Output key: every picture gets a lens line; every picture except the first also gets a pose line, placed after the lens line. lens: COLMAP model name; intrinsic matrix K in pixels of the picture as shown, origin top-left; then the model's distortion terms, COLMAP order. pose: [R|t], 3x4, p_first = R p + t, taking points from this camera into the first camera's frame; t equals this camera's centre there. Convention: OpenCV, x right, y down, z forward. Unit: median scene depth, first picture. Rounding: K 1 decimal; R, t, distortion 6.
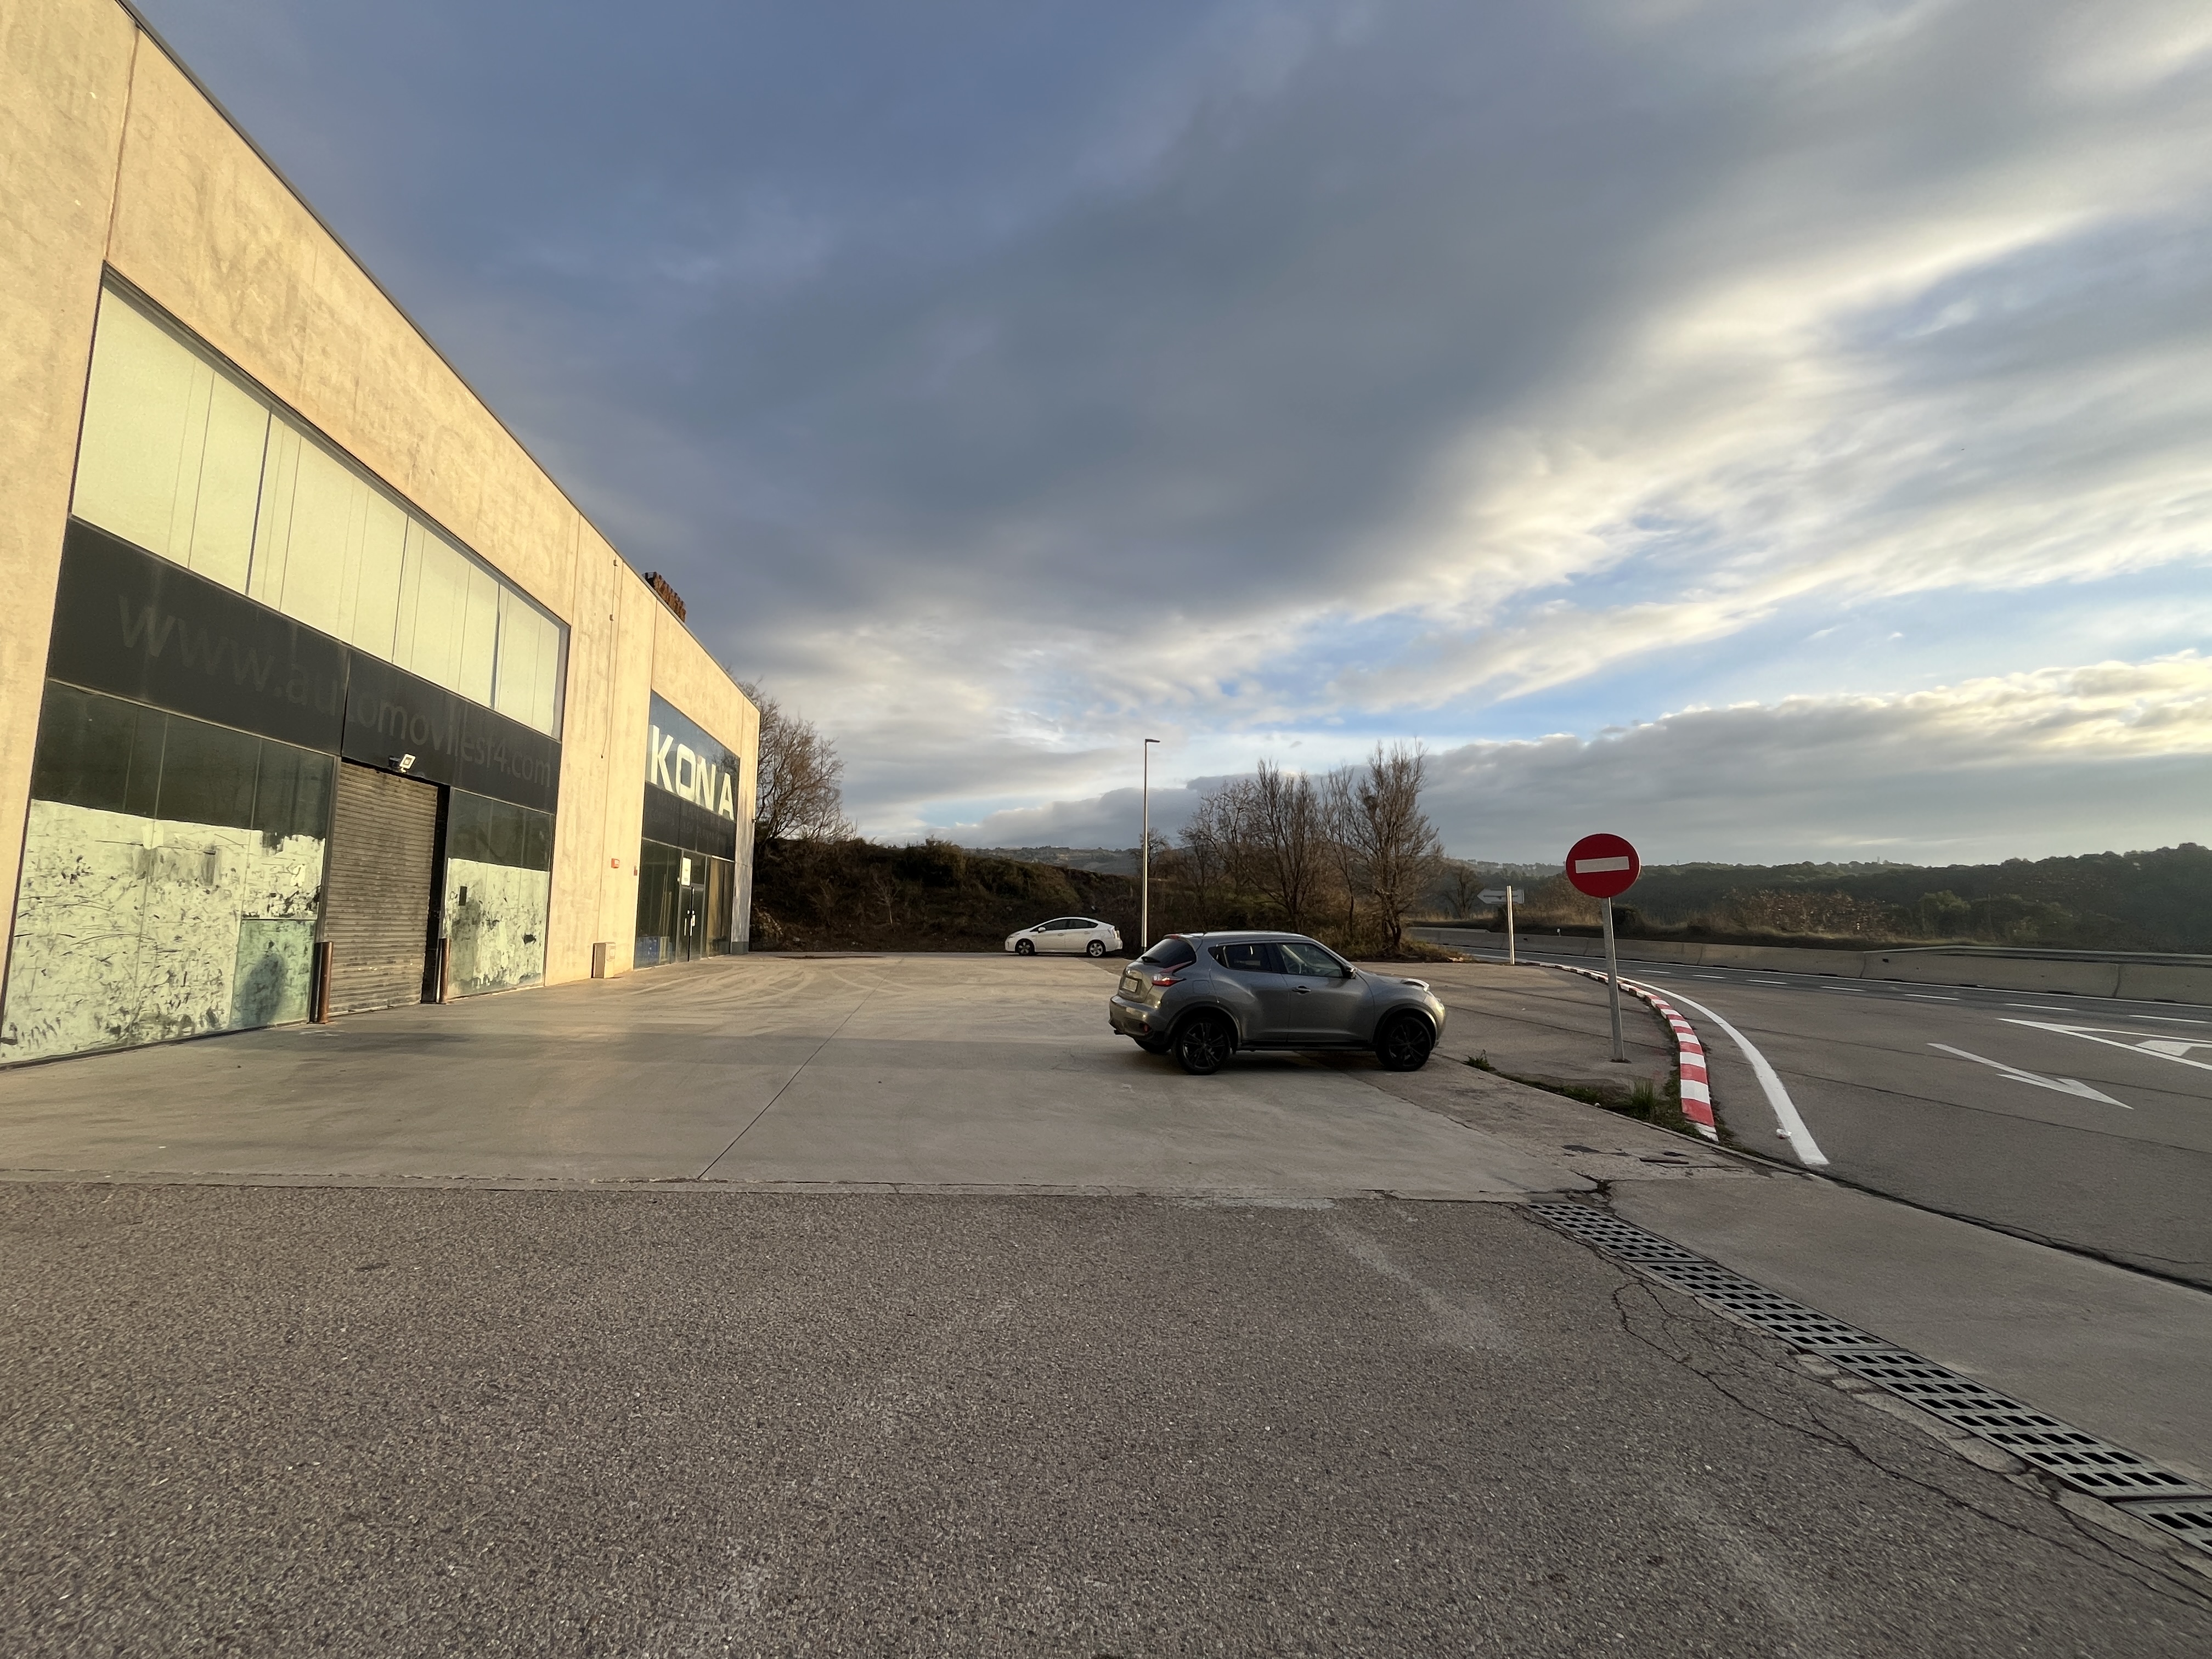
lens RADIAL K [[901.1, 0, 1096.9], [0, 901.1, 835.6], [0, 0, 1]] dist [-0.004179, -0.000243]
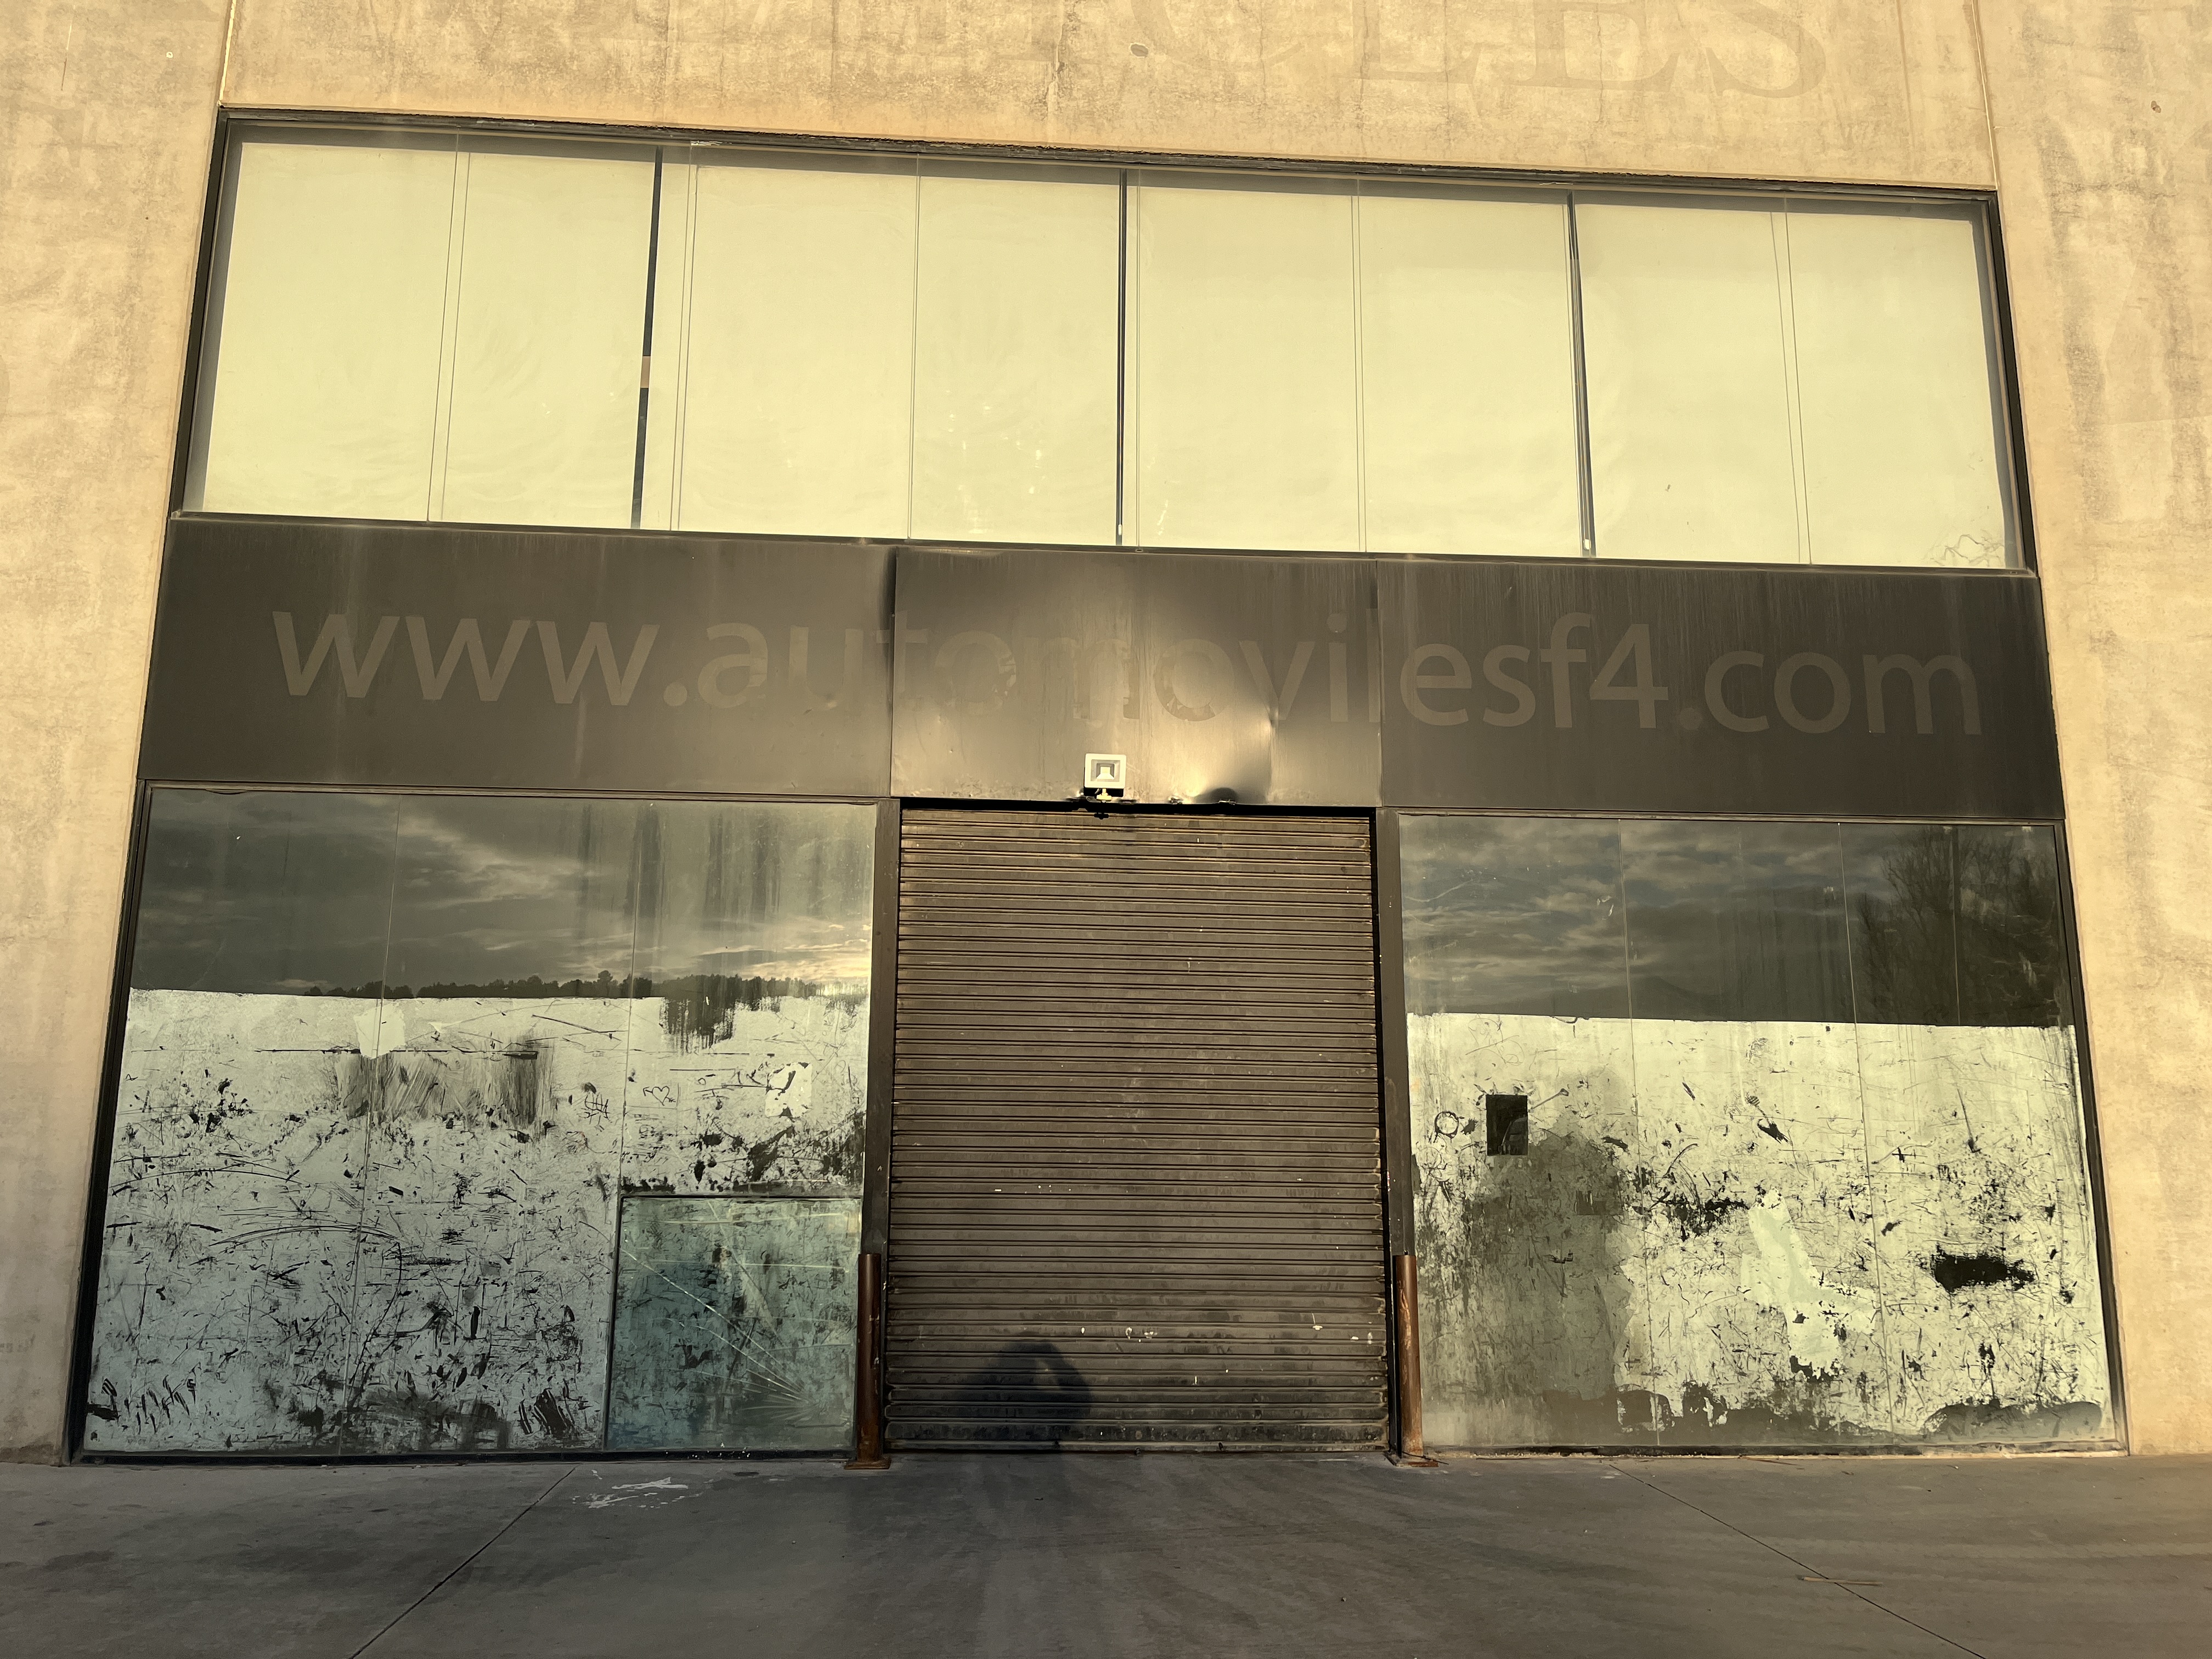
lens RADIAL K [[1671.6, 0, 1104.9], [0, 1671.6, 841.3], [0, 0, 1]] dist [0.077613, -0.104244]
pose [[-0.091195, -0.202599, -0.975006, -0.080905], [0.089171, 0.973492, -0.210624, 0.090916], [0.991833, -0.106150, -0.070711, 0.999971]]
